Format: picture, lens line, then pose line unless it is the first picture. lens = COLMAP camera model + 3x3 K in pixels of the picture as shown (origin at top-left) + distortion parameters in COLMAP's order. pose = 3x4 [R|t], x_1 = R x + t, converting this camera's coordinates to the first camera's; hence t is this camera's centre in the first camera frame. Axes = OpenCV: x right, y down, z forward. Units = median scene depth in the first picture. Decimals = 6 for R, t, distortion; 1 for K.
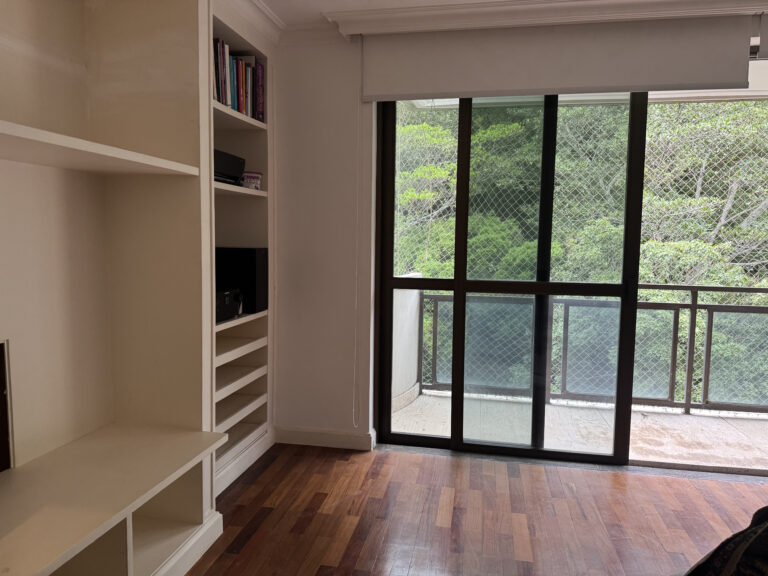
lens RADIAL K [[546.6, 0, 378.6], [0, 546.6, 285.3], [0, 0, 1]] dist [0.091243, -0.131089]
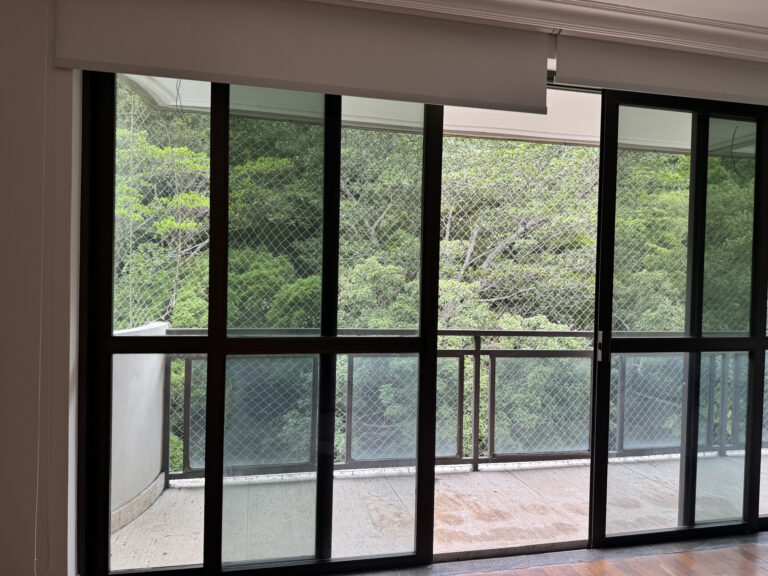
lens RADIAL K [[546.6, 0, 381.6], [0, 546.6, 285.9], [0, 0, 1]] dist [0.091243, -0.131089]
pose [[0.915602, 0.001334, 0.402084, 0.046342], [0.024415, 0.997965, -0.058907, -0.023582], [-0.401345, 0.063752, 0.913706, 0.210532]]
